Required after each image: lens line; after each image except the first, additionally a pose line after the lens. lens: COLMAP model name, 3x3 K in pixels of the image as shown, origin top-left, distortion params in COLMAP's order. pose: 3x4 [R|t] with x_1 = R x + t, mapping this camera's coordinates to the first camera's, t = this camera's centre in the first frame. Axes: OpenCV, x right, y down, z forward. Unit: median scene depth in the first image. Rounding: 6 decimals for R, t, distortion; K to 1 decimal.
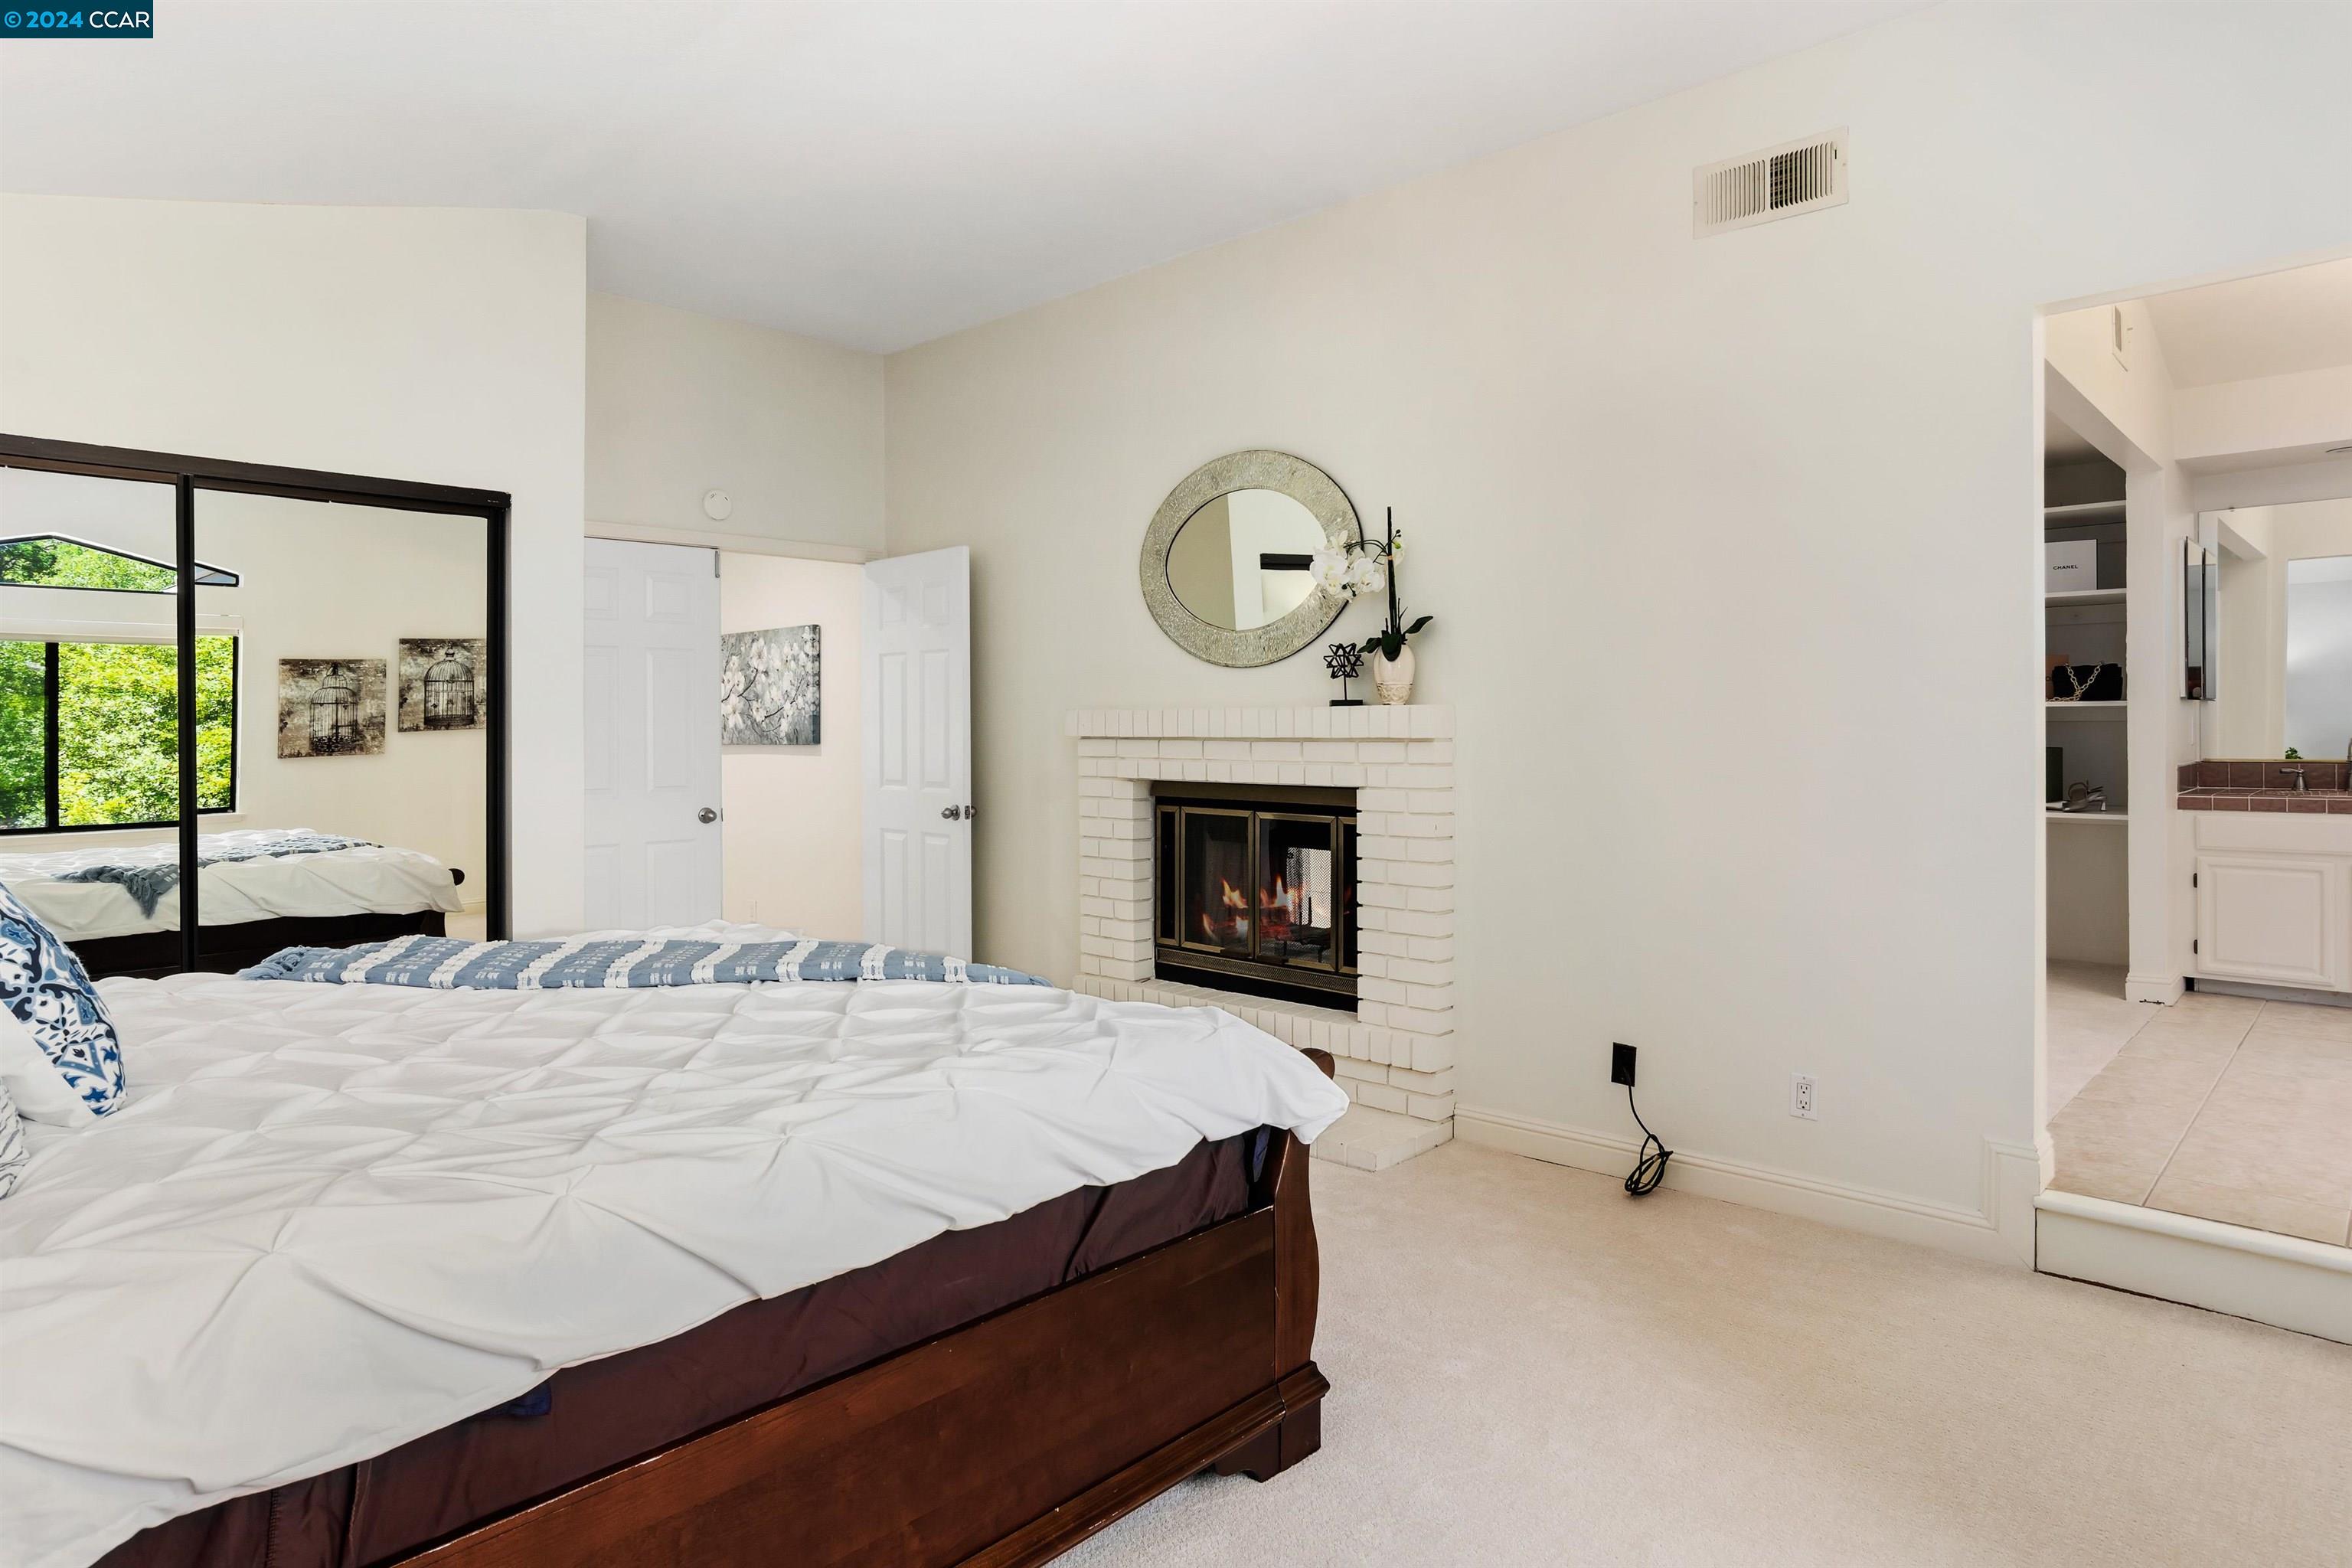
lens RADIAL K [[1330.7, 0, 1174.7], [0, 1330.7, 715.5], [0, 0, 1]] dist [-0.046069, 0.035398]
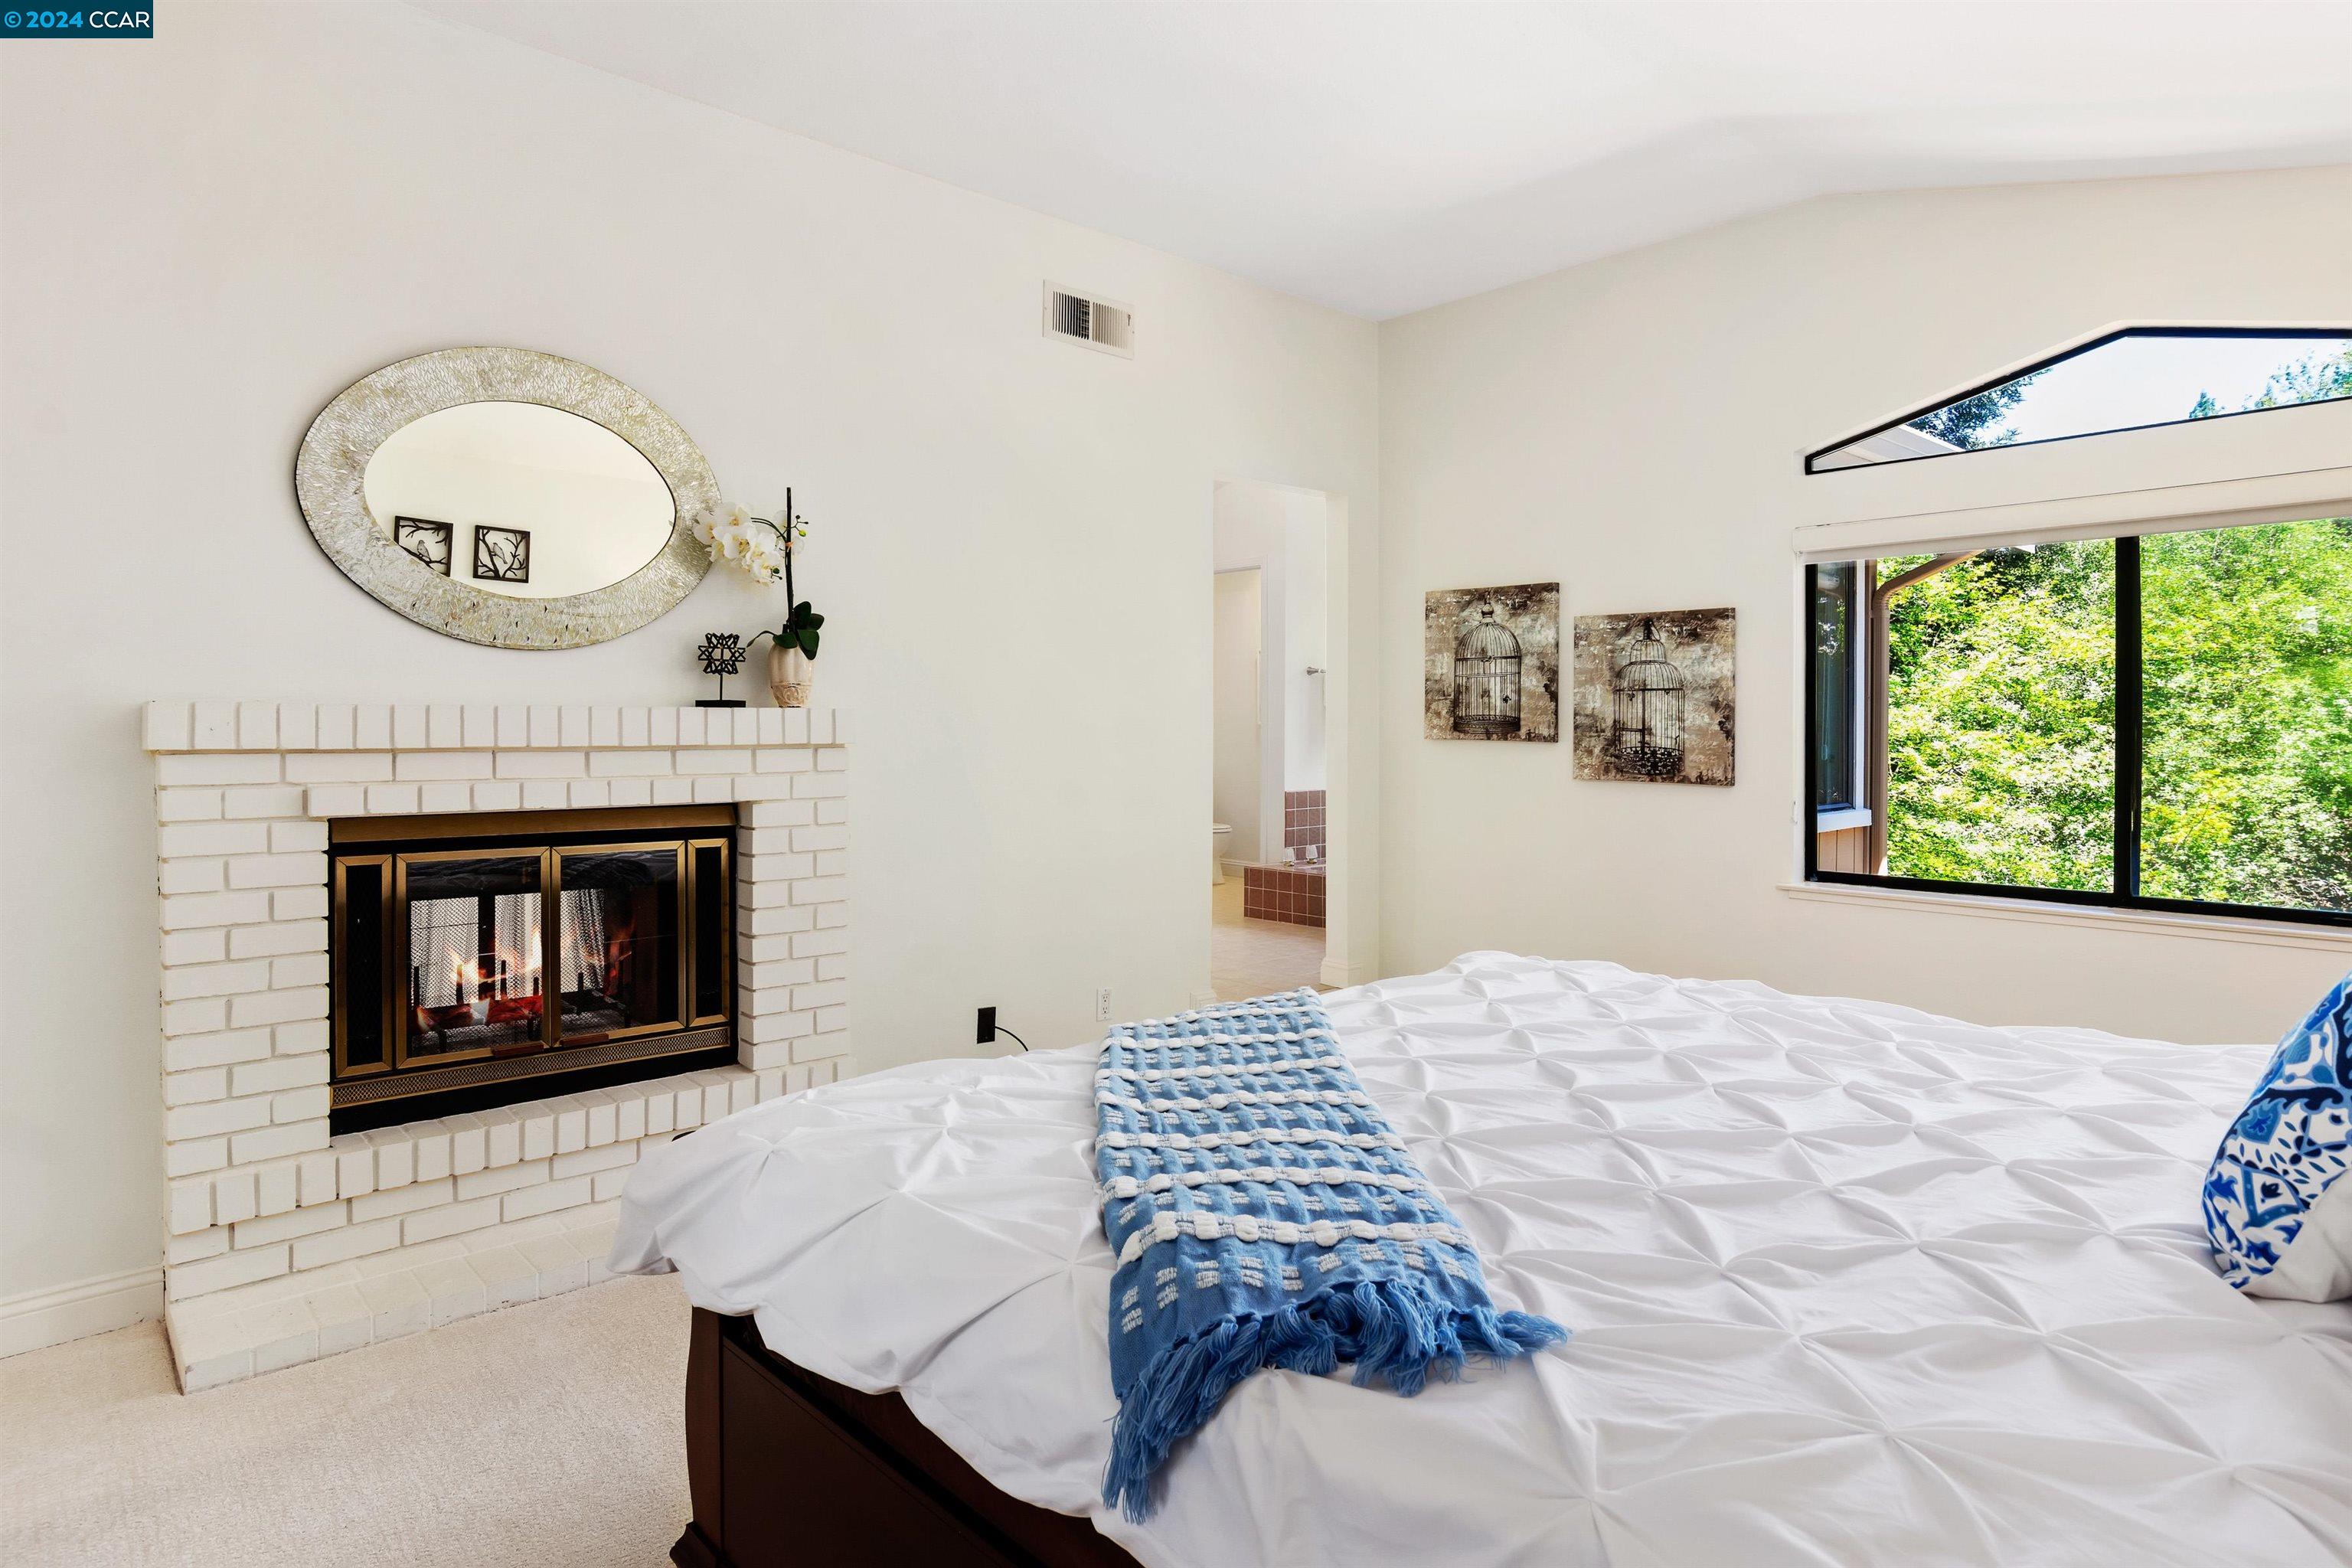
lens RADIAL K [[1287.6, 0, 1179.6], [0, 1287.6, 749.3], [0, 0, 1]] dist [-0.044957, 0.030949]
pose [[0.072716, -0.012497, 0.997274, -0.674812], [-0.012154, 0.999836, 0.013415, 0.005072], [-0.997279, -0.013096, 0.072552, 0.664144]]
